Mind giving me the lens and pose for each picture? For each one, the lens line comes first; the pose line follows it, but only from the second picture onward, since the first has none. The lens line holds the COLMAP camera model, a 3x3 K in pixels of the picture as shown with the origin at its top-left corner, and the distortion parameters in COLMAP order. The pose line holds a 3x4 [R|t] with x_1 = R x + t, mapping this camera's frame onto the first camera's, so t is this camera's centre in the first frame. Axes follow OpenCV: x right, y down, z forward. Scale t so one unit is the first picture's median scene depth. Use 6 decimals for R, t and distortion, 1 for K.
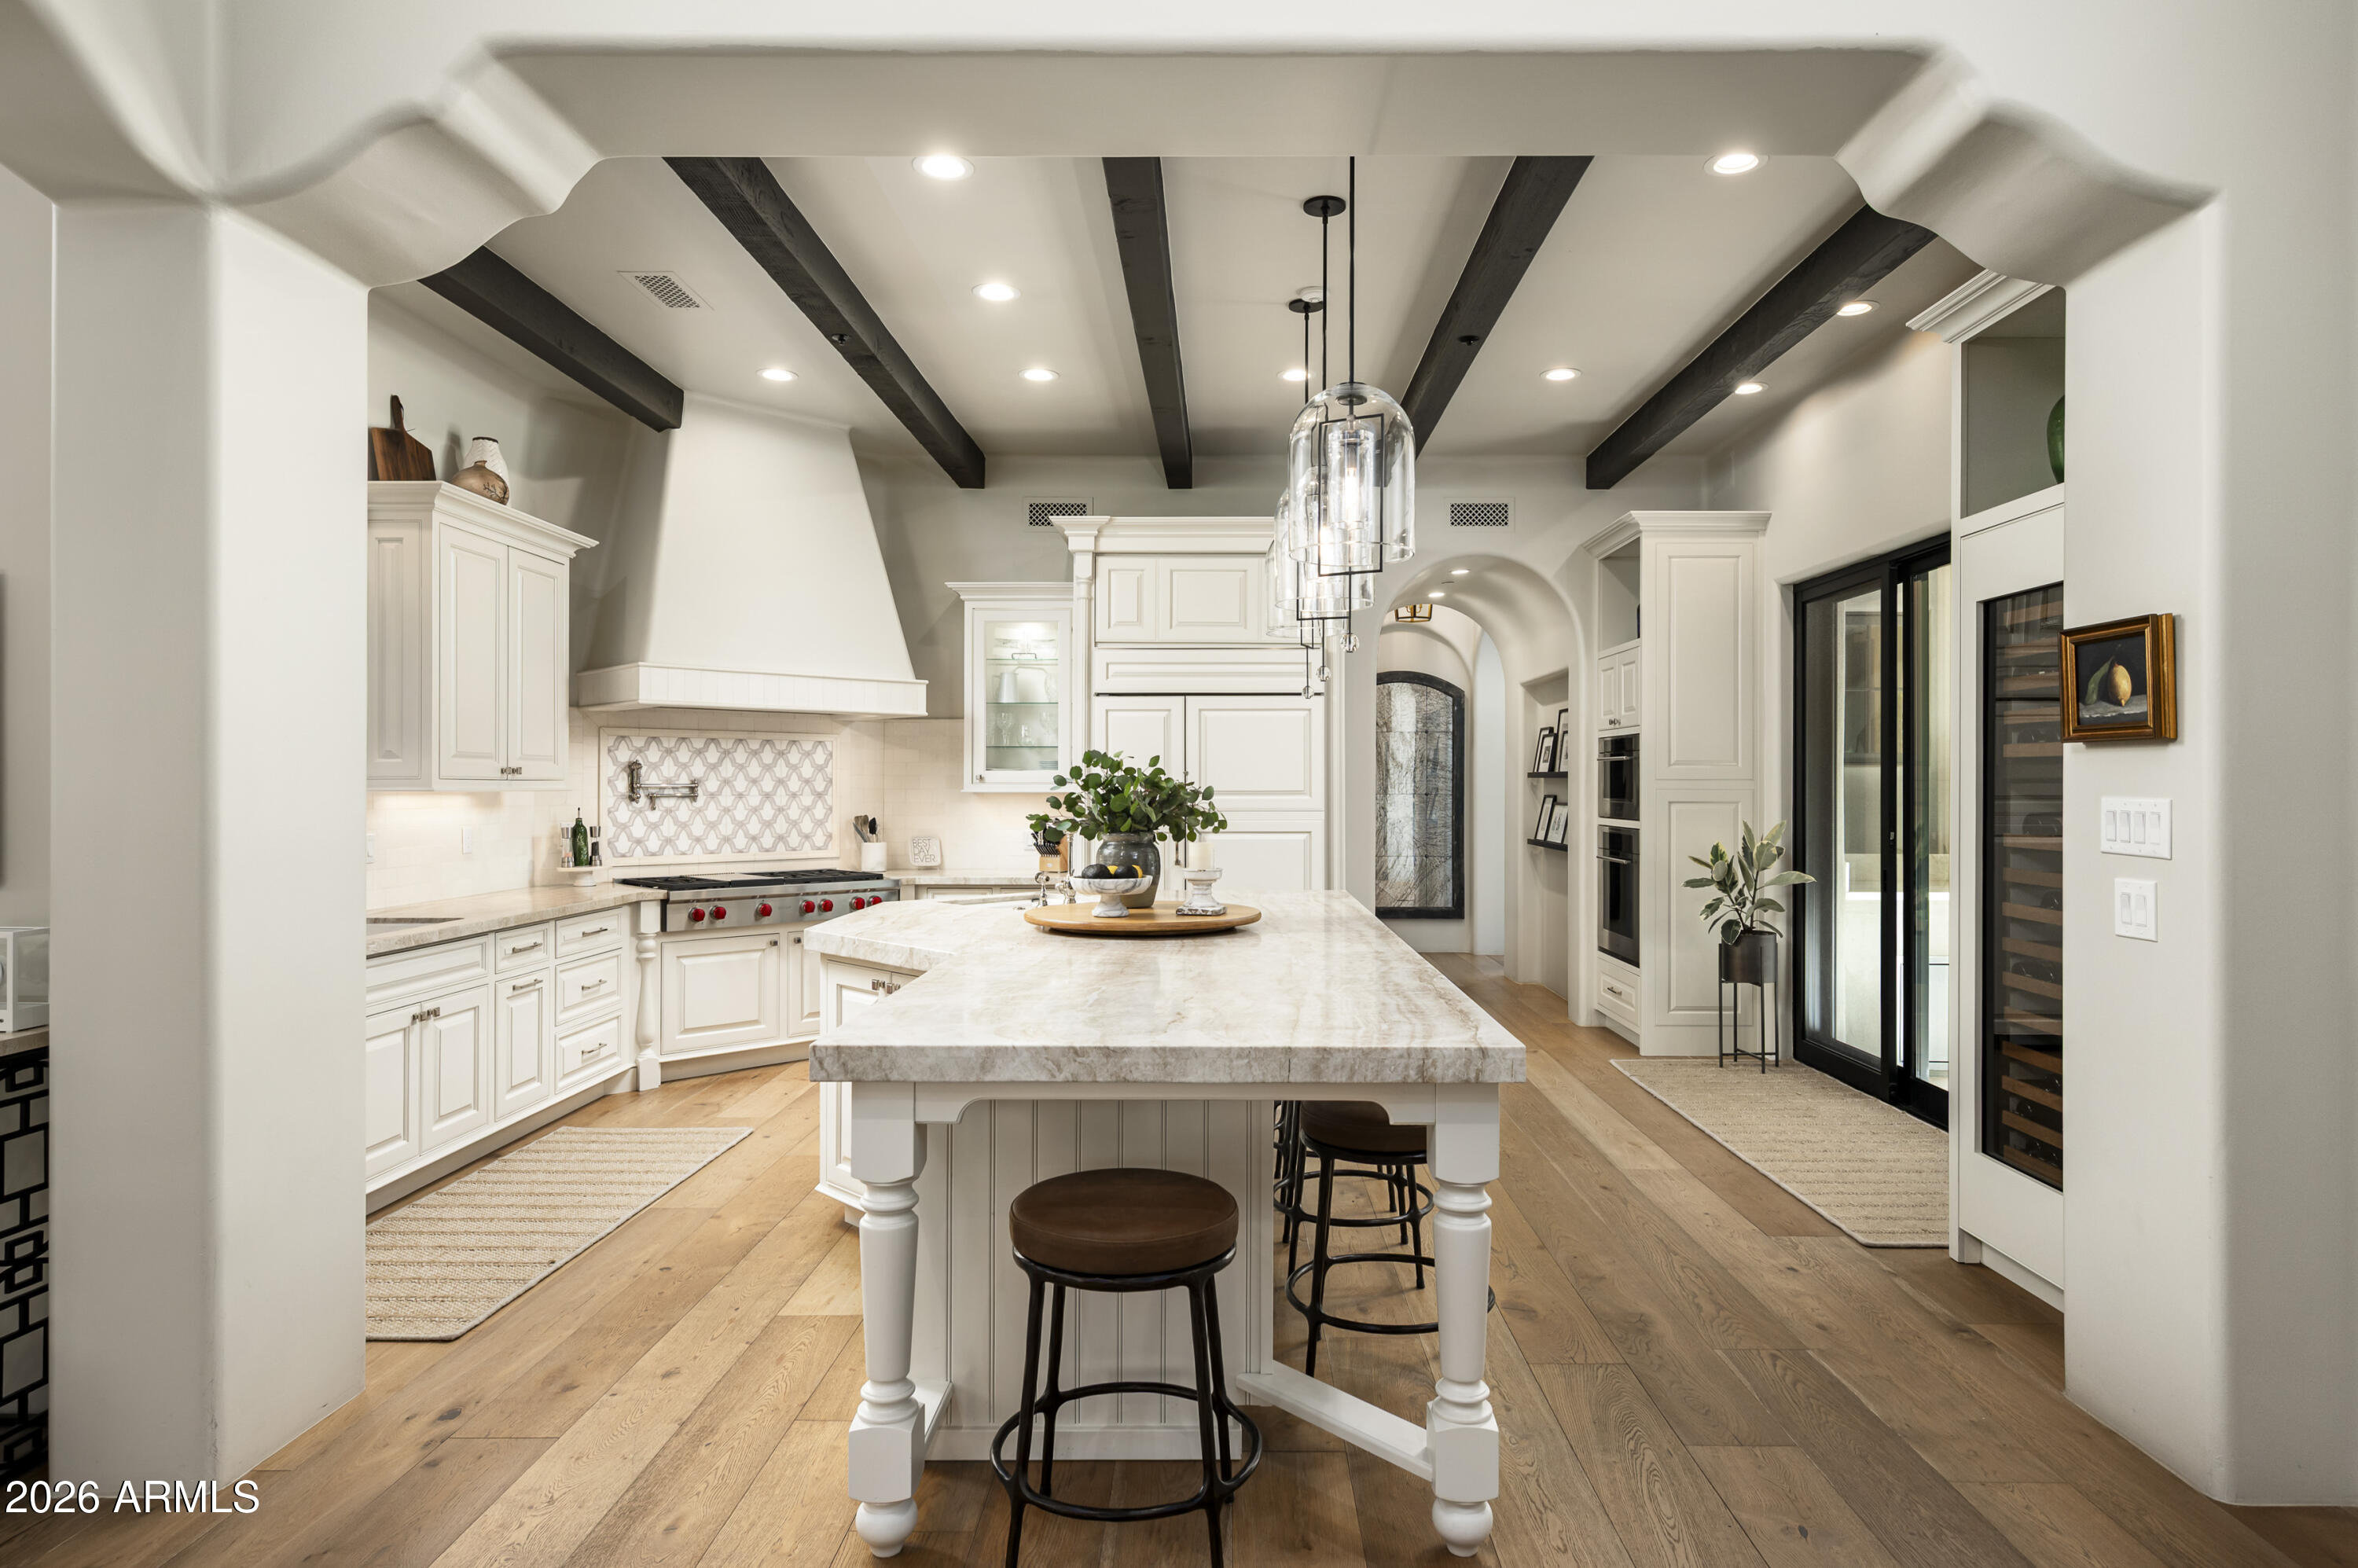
lens RADIAL K [[1330.0, 0, 1215.4], [0, 1330.0, 764.4], [0, 0, 1]] dist [-0.000303, -0.003362]
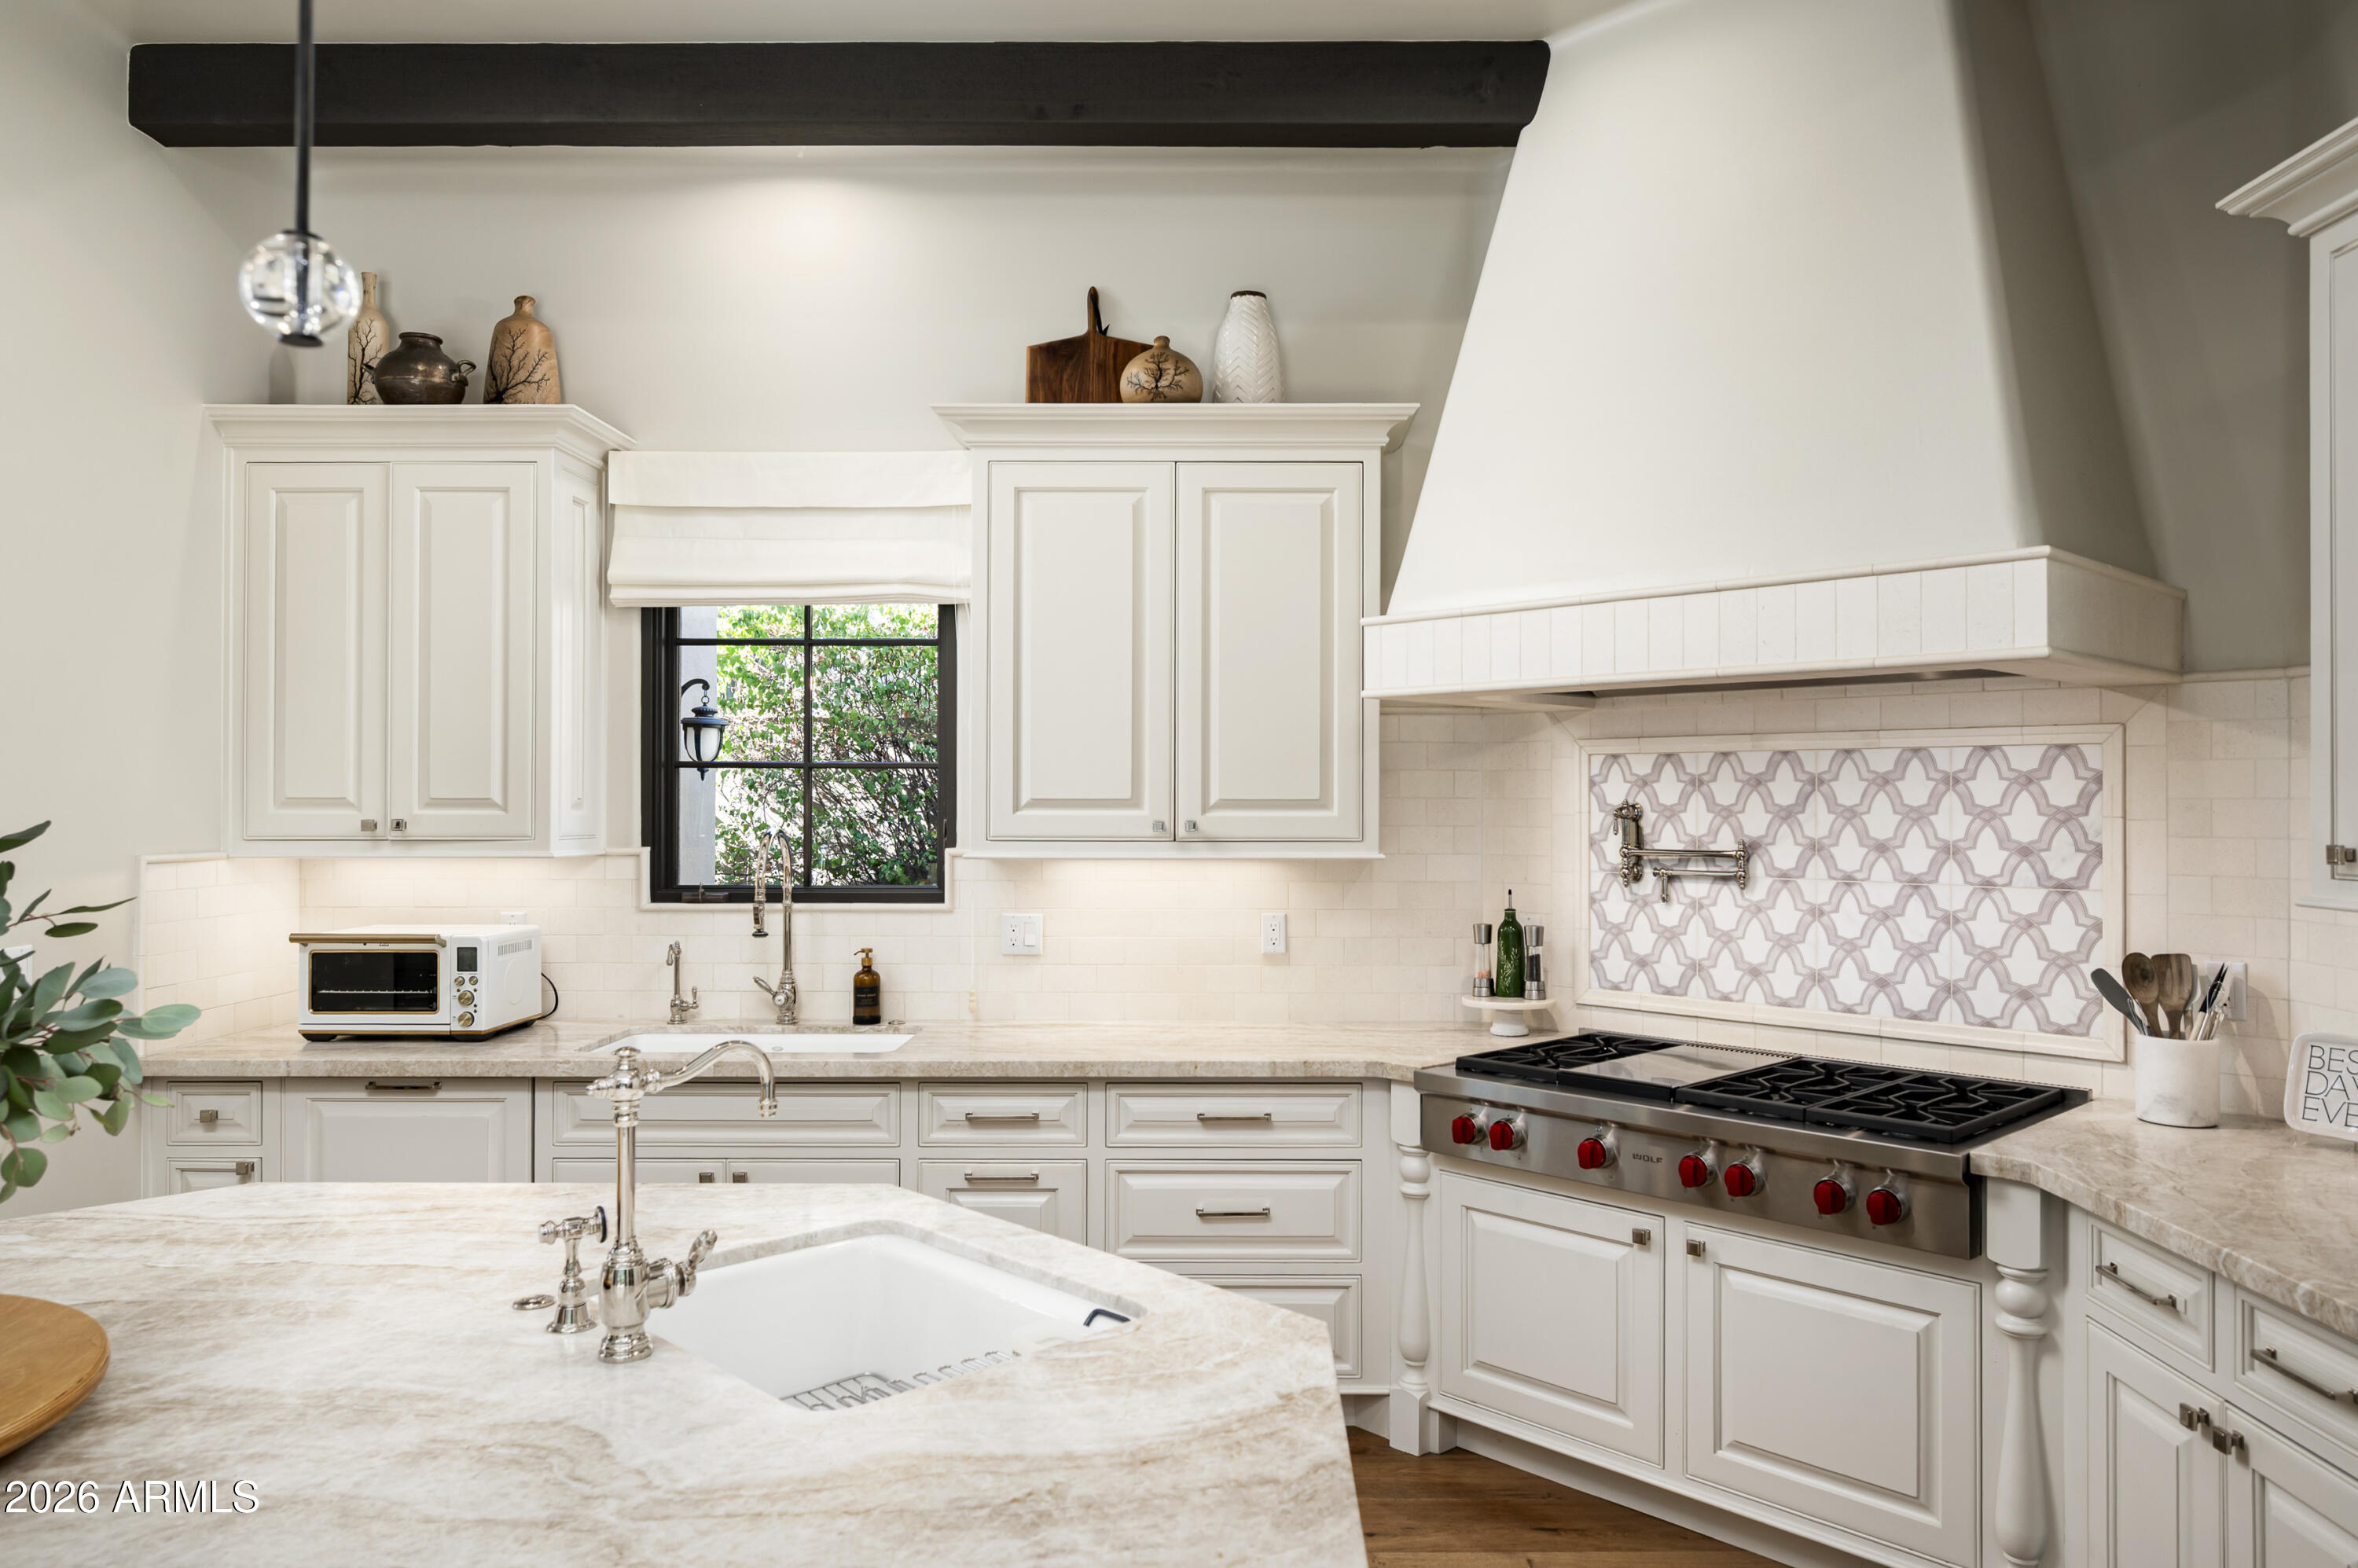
lens RADIAL K [[1567.1, 0, 1203.8], [0, 1567.1, 790.7], [0, 0, 1]] dist [-0.000134, -0.001635]
pose [[-0.000251, -0.007149, -0.999974, 0.167111], [0.015252, 0.999858, -0.007152, -0.005634], [0.999884, -0.015253, -0.000141, 0.868744]]
